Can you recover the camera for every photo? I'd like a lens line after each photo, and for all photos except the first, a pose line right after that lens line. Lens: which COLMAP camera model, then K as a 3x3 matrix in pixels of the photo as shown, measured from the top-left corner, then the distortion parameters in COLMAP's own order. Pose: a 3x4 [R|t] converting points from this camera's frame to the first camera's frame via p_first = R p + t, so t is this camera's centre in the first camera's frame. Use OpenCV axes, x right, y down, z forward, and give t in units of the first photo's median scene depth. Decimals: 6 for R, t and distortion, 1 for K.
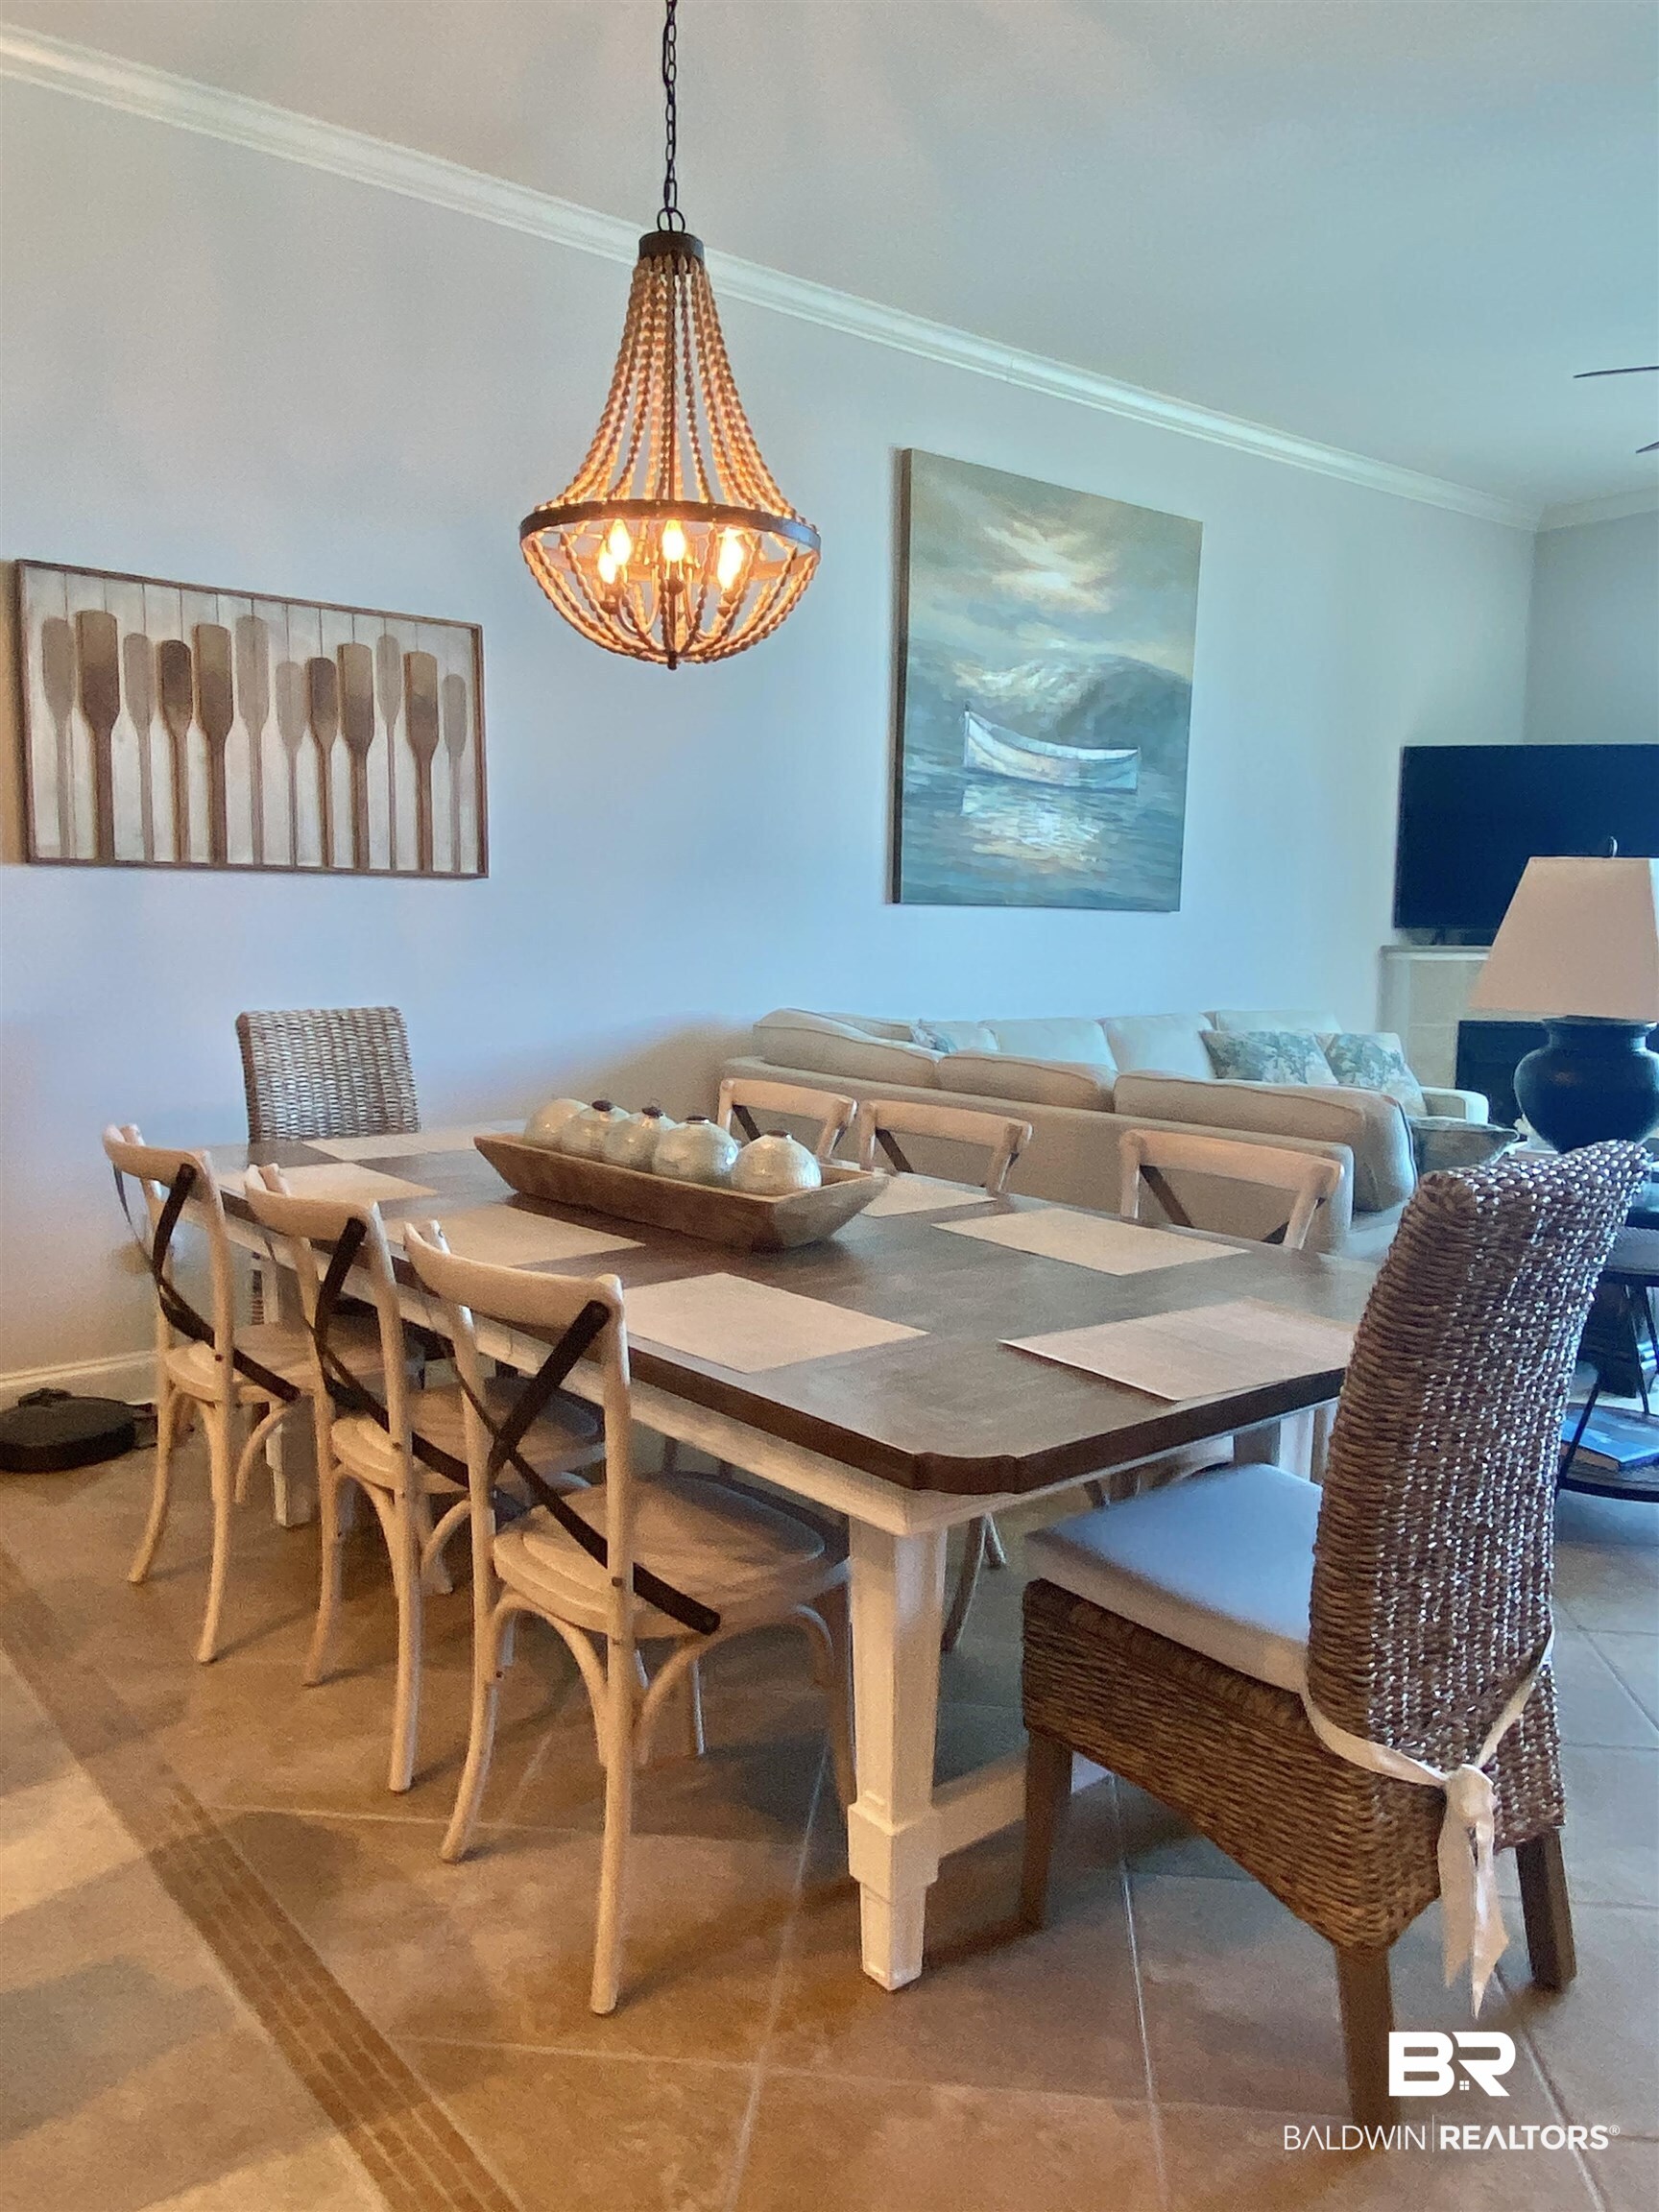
lens RADIAL K [[1616.1, 0, 829.5], [0, 1616.1, 1106.0], [0, 0, 1]] dist [0.103867, -0.142162]
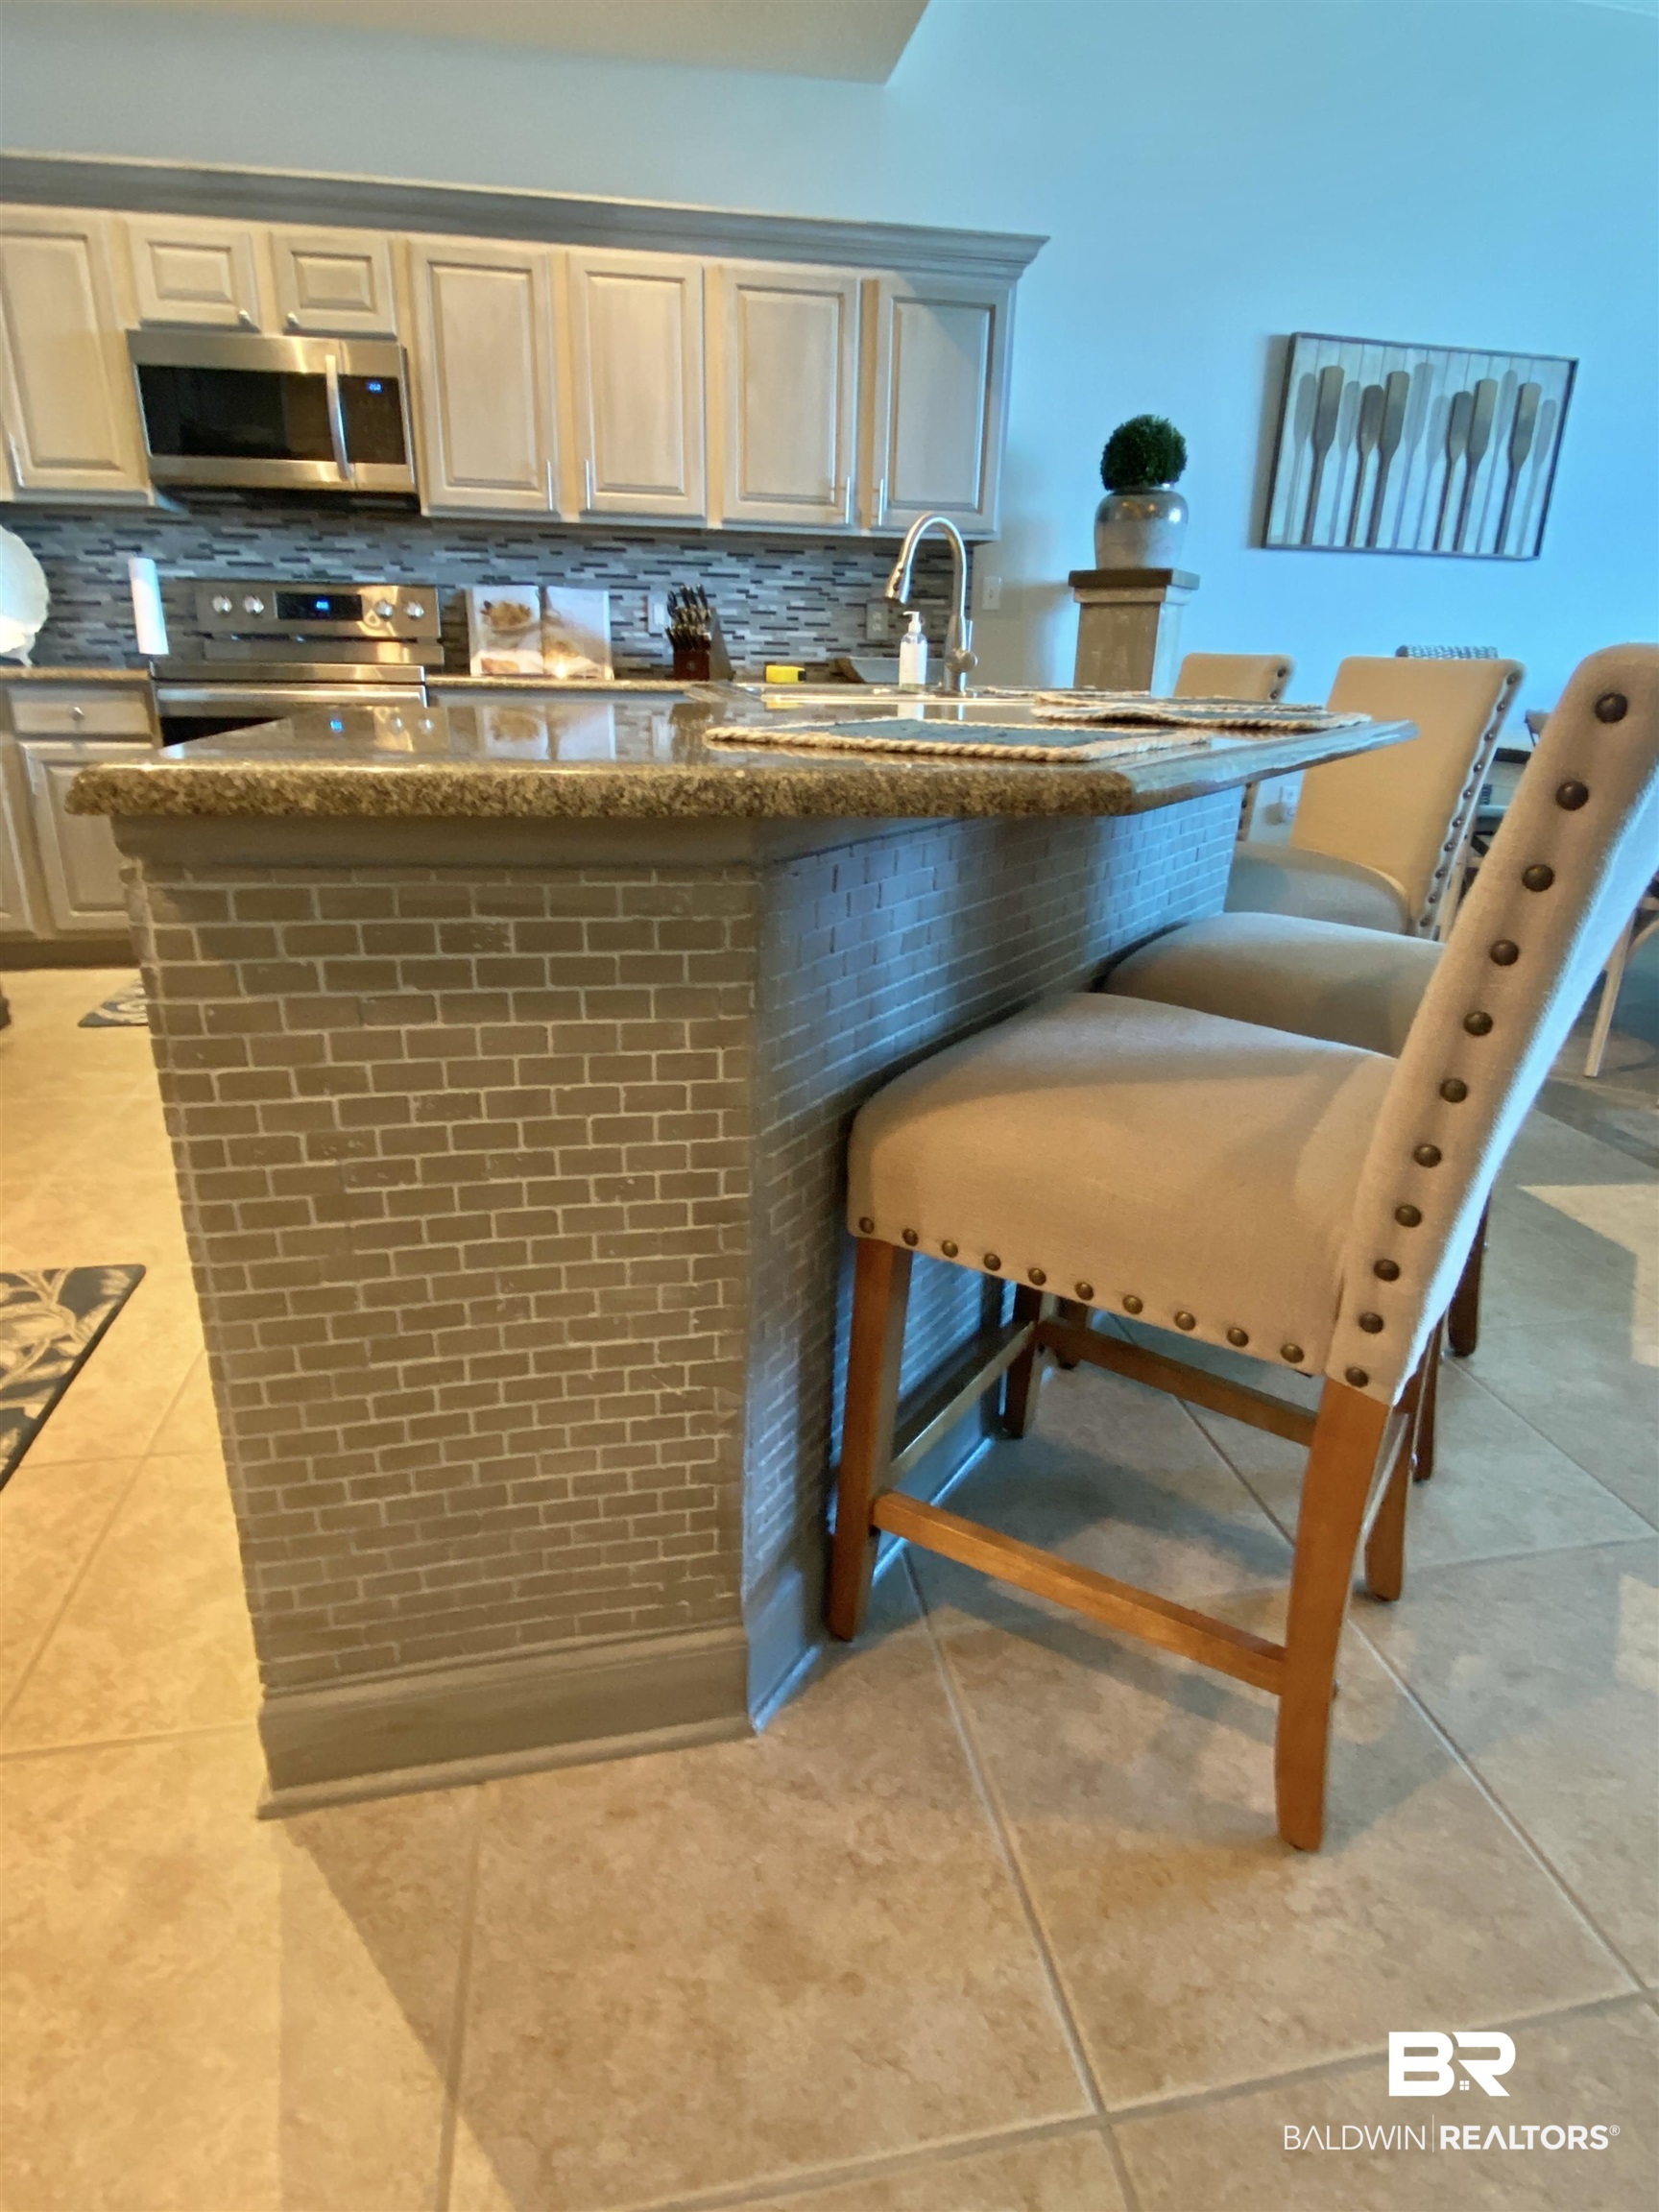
lens RADIAL K [[1206.7, 0, 829.5], [0, 1206.7, 1106.0], [0, 0, 1]] dist [0.050681, -0.053628]
pose [[0.884700, 0.168264, -0.434733, -0.454856], [-0.065158, 0.968064, 0.242090, 0.203868], [0.461584, -0.185850, 0.867410, -0.550494]]
